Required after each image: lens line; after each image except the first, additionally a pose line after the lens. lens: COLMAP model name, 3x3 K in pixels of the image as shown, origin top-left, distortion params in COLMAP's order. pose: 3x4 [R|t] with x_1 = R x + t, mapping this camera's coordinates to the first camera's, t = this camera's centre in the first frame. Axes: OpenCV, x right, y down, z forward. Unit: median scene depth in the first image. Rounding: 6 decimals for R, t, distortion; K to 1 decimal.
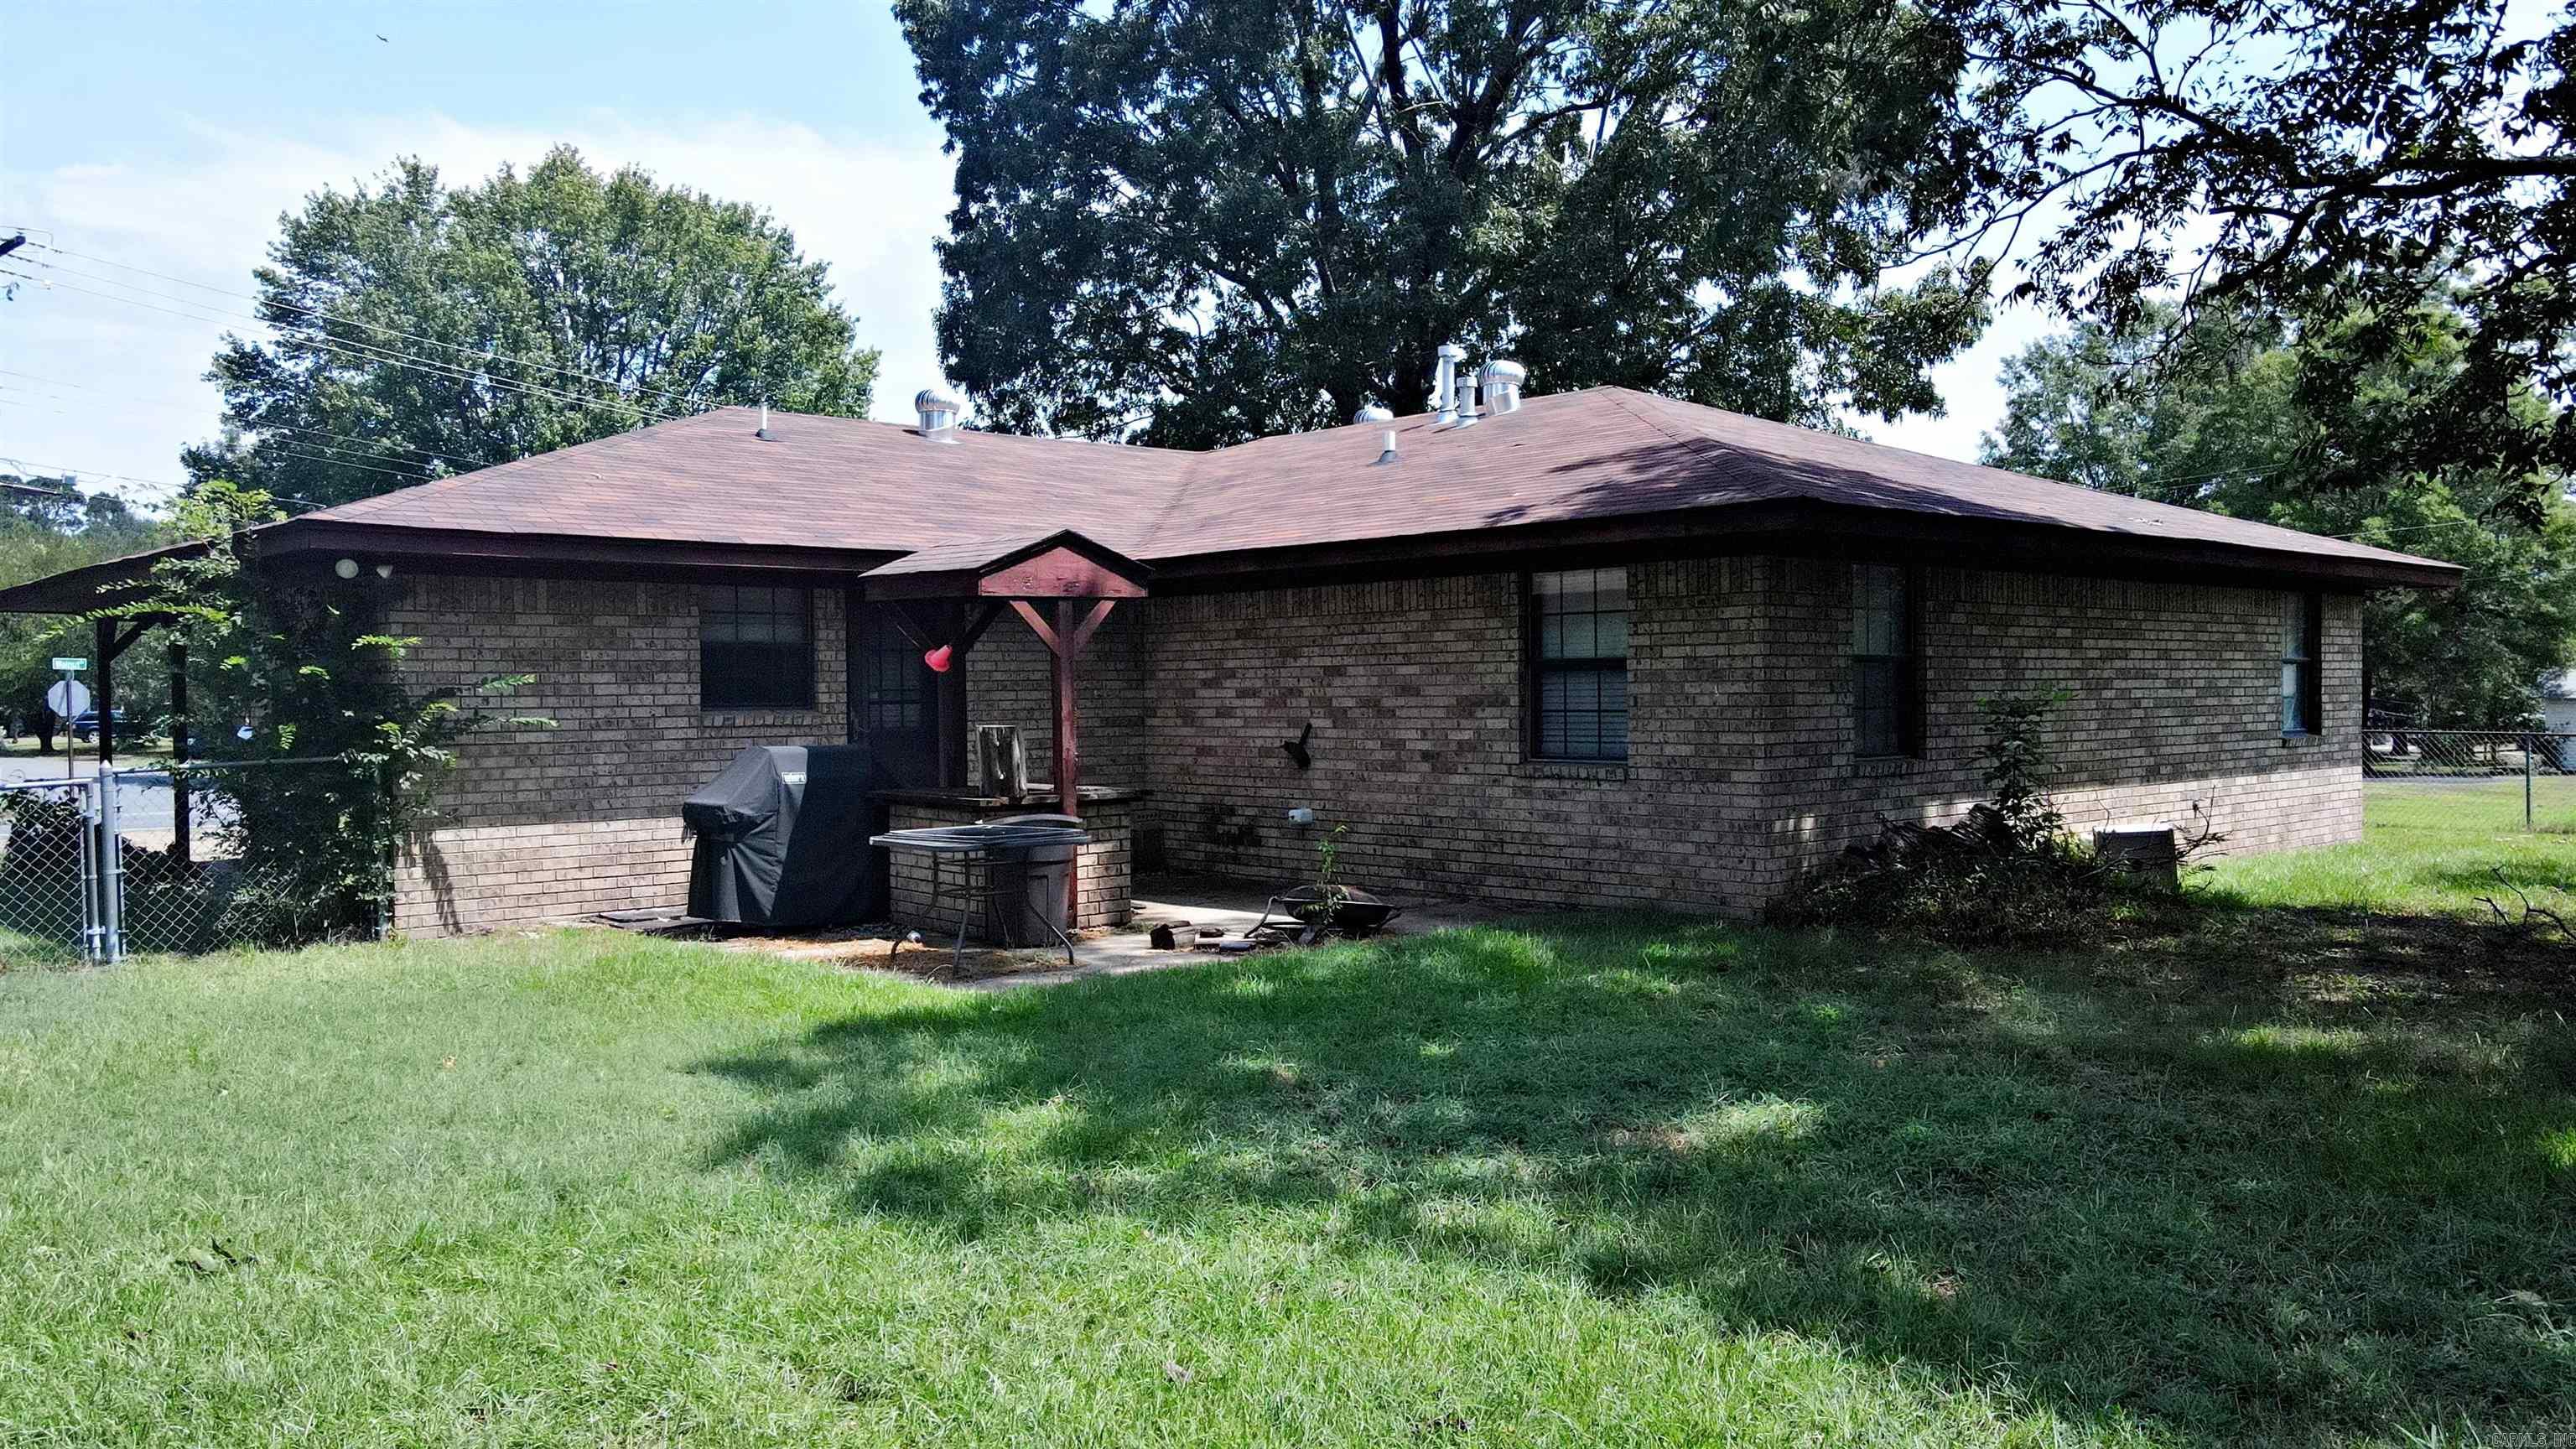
lens RADIAL K [[1827.6, 0, 1288.0], [0, 1827.6, 724.5], [0, 0, 1]] dist [-0.004379, -0.000614]
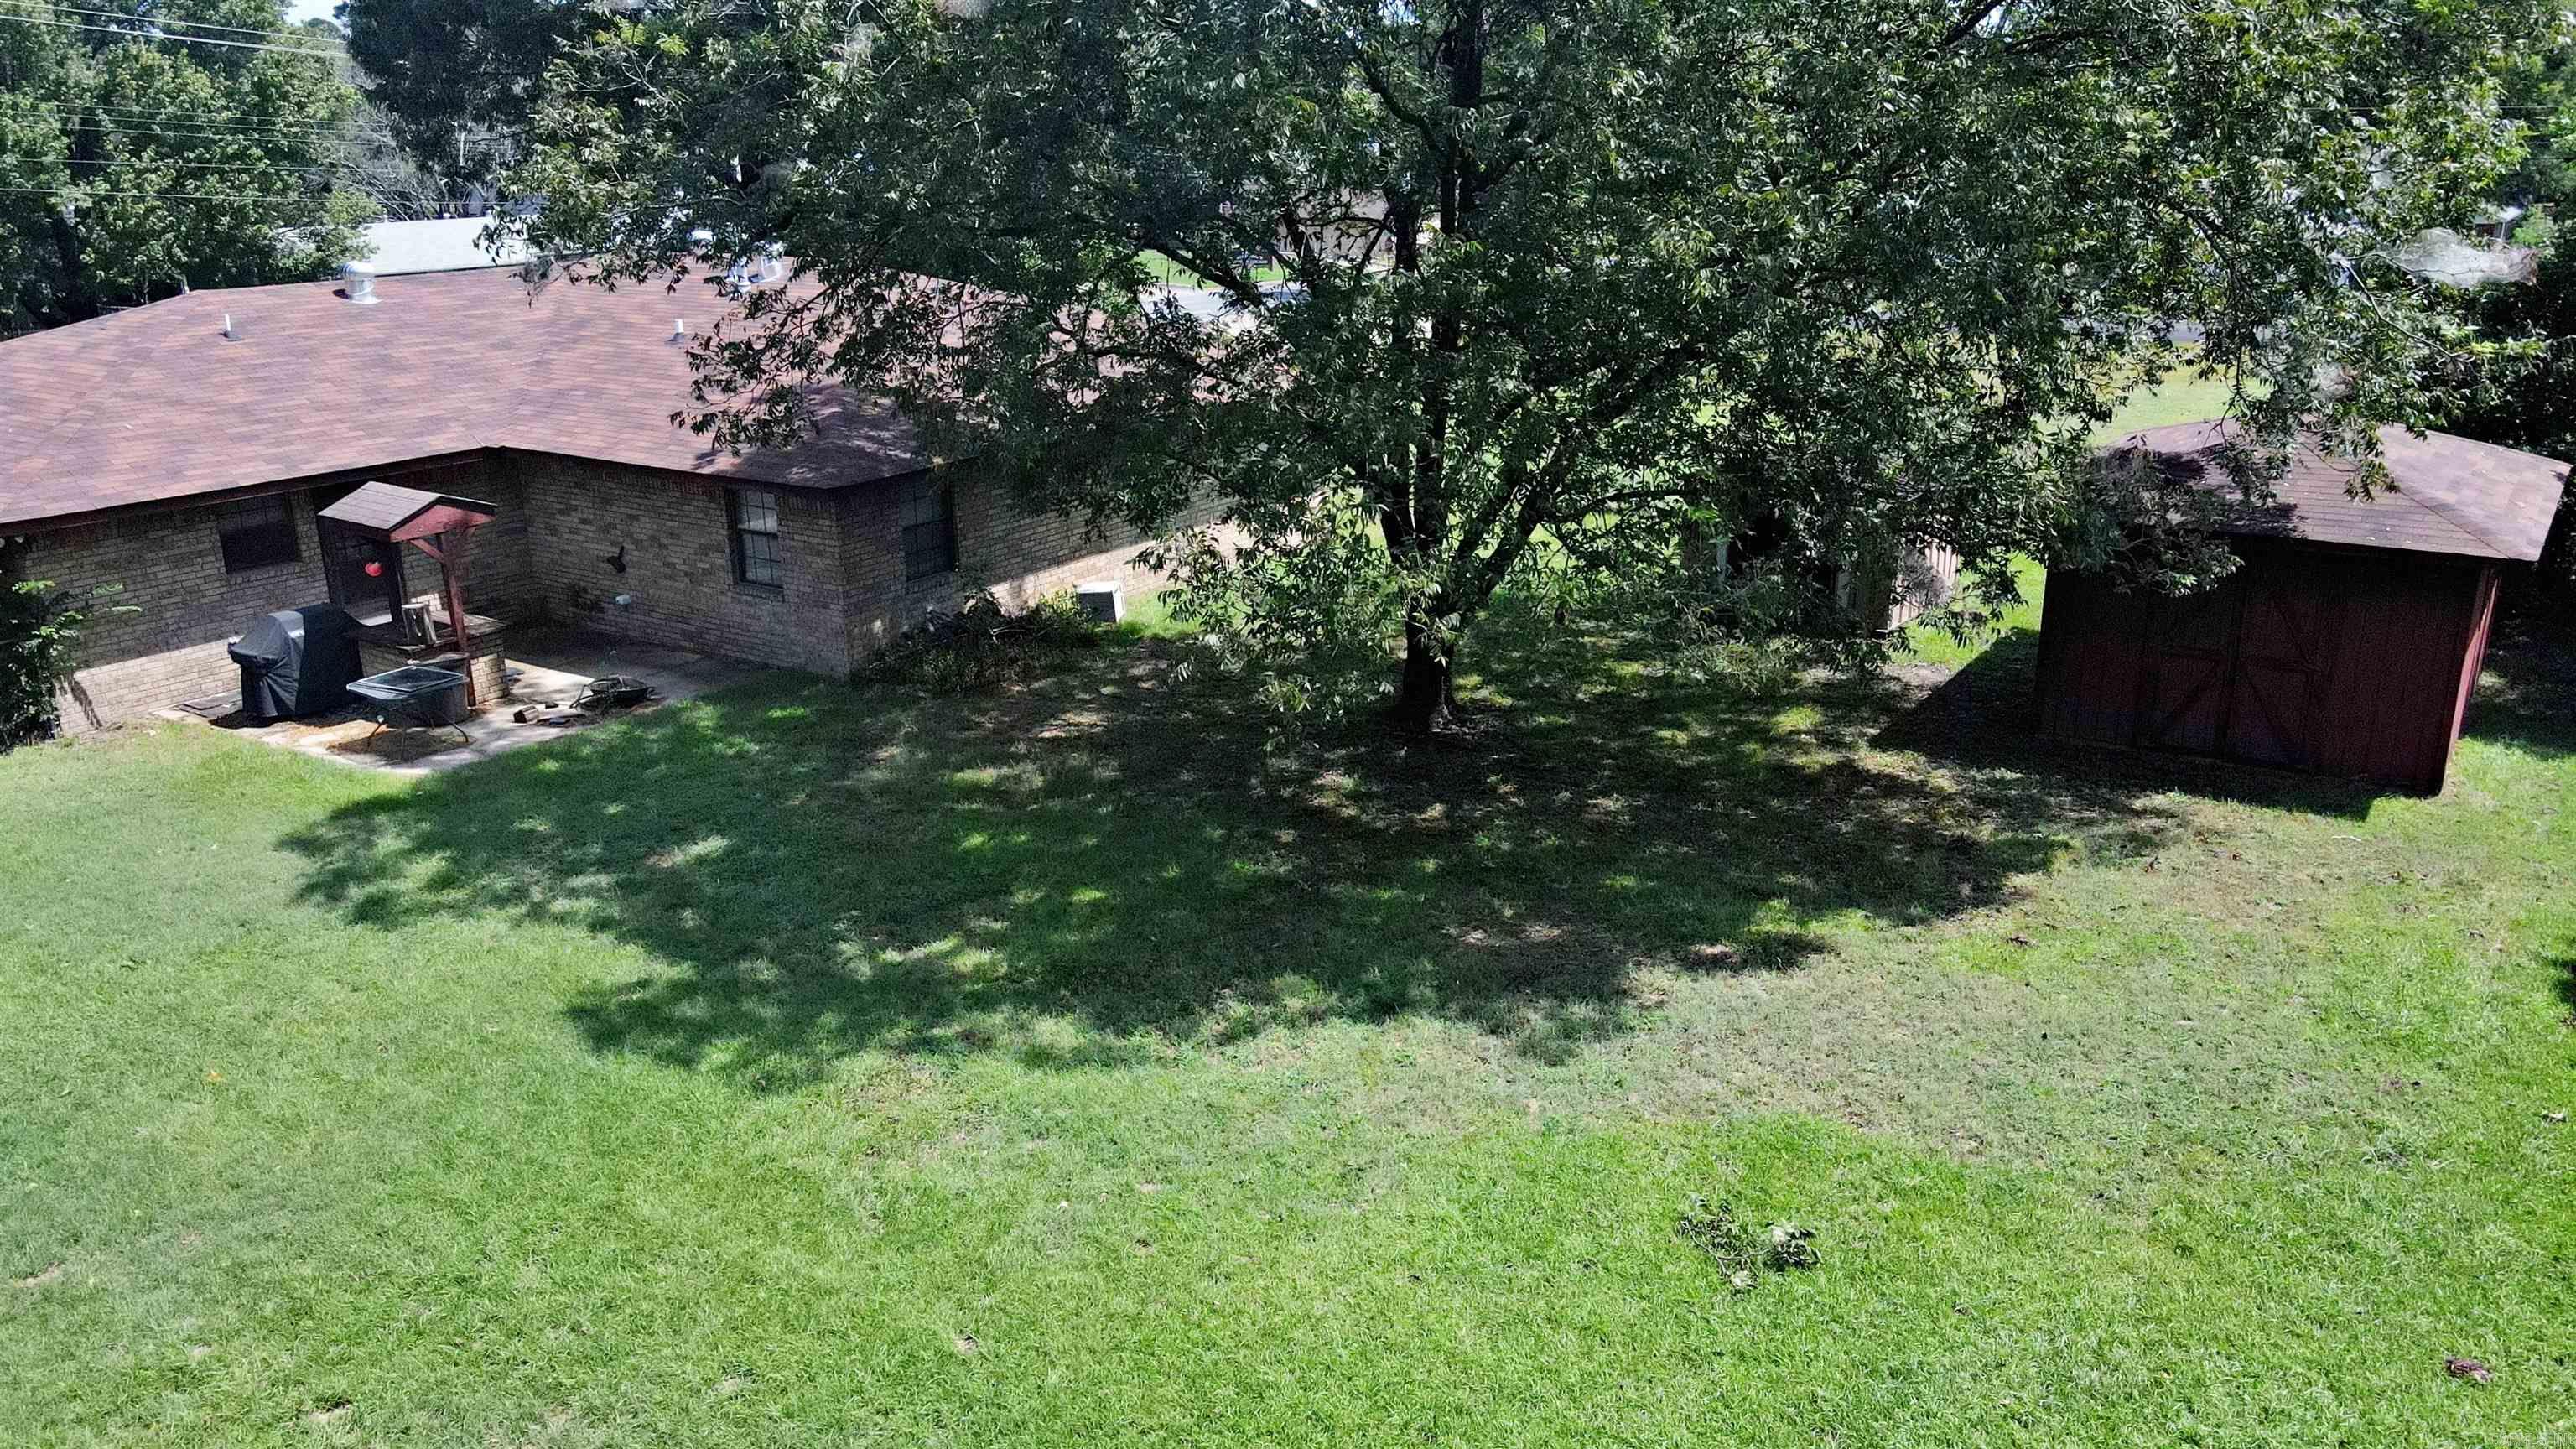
lens RADIAL K [[1898.0, 0, 1288.0], [0, 1898.0, 724.5], [0, 0, 1]] dist [0.000638, 0.026509]
pose [[0.976814, -0.070479, 0.202157, 0.299797], [0.007138, 0.954455, 0.298269, -0.441099], [-0.213972, -0.289910, 0.932828, -0.985052]]
